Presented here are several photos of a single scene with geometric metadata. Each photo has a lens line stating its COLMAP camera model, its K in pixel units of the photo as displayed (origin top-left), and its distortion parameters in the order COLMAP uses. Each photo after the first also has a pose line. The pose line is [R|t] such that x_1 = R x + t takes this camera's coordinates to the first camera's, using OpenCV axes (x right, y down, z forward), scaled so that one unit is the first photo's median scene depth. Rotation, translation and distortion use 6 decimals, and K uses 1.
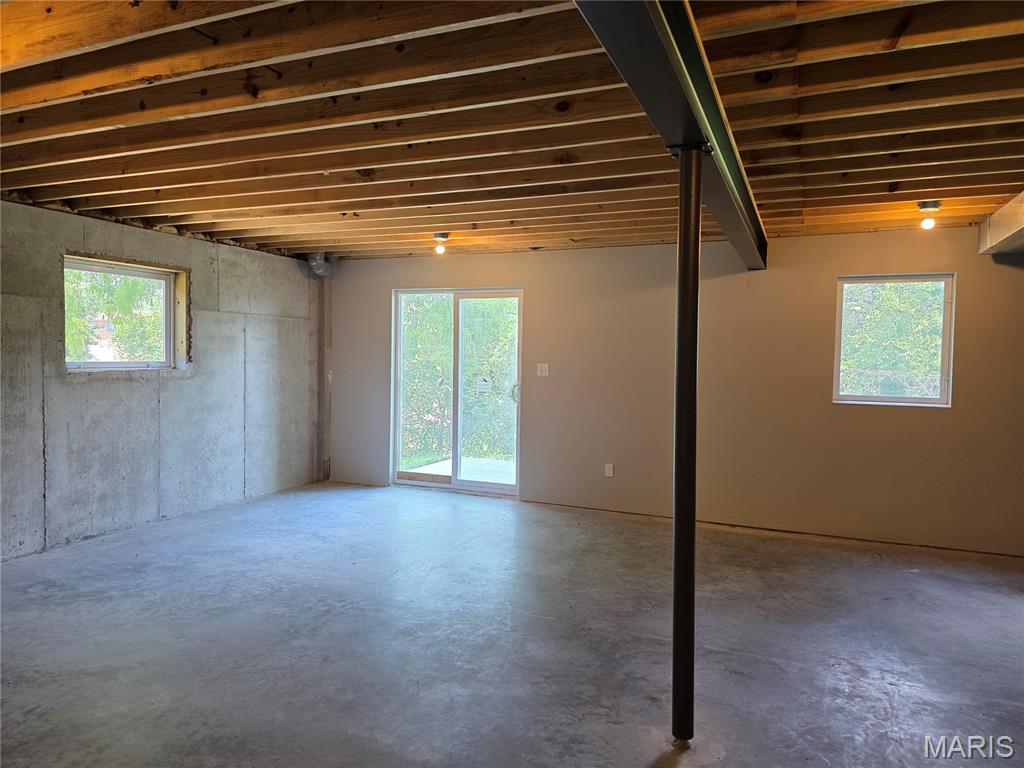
lens RADIAL K [[684.6, 0, 508.3], [0, 684.6, 387.4], [0, 0, 1]] dist [0.064378, -0.060446]
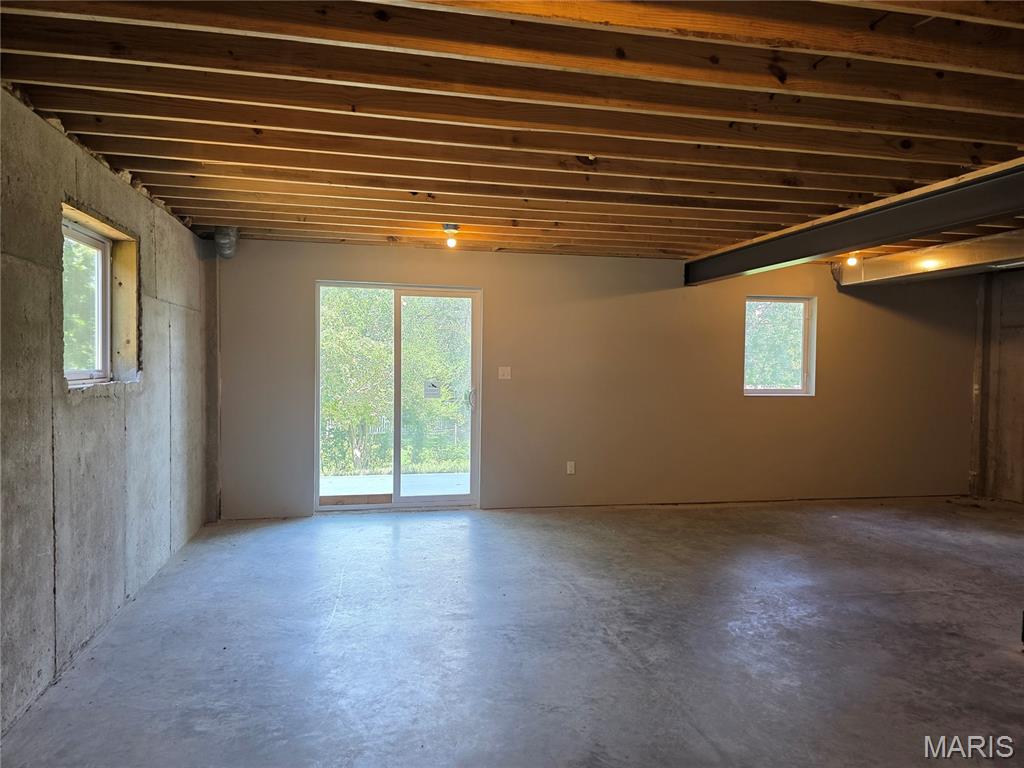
lens RADIAL K [[684.6, 0, 508.3], [0, 684.6, 387.4], [0, 0, 1]] dist [0.064378, -0.060446]
pose [[0.814234, -0.028452, 0.579839, -0.769556], [0.030120, 0.999523, 0.006749, -0.017418], [-0.579755, 0.011969, 0.814703, 0.292291]]
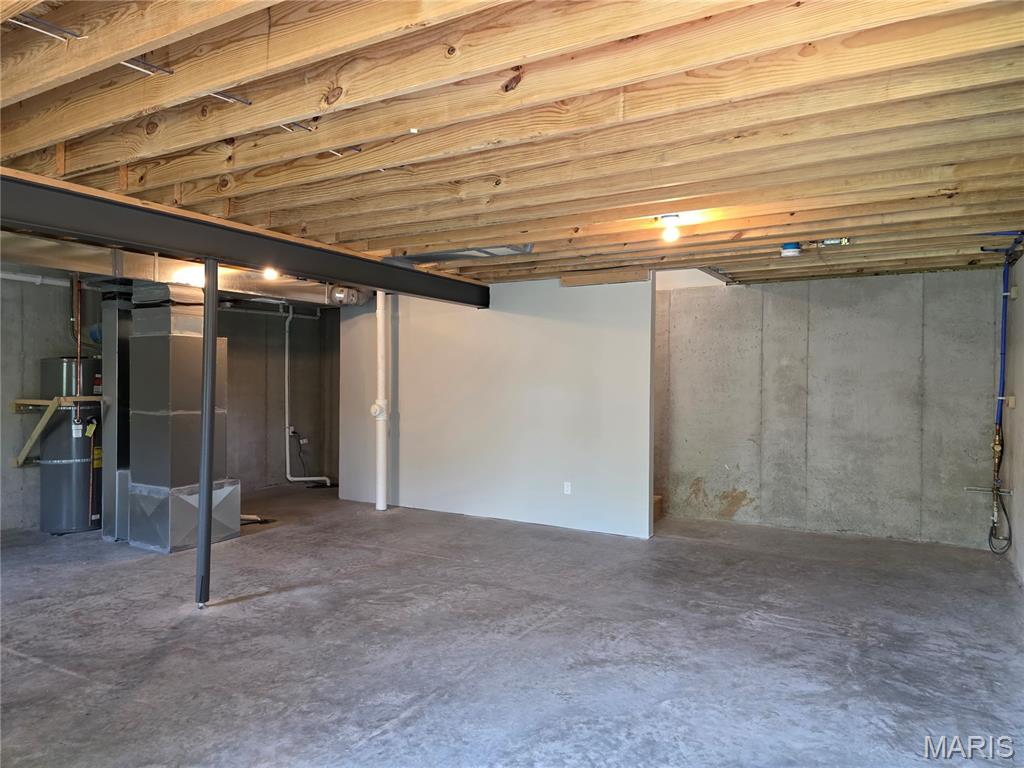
lens RADIAL K [[681.1, 0, 509.7], [0, 681.1, 386.6], [0, 0, 1]] dist [0.070977, -0.069281]
pose [[-0.992618, -0.024514, 0.118781, -0.396327], [-0.017087, 0.997858, 0.063142, -0.080060], [-0.120075, 0.060646, -0.990911, 1.491473]]
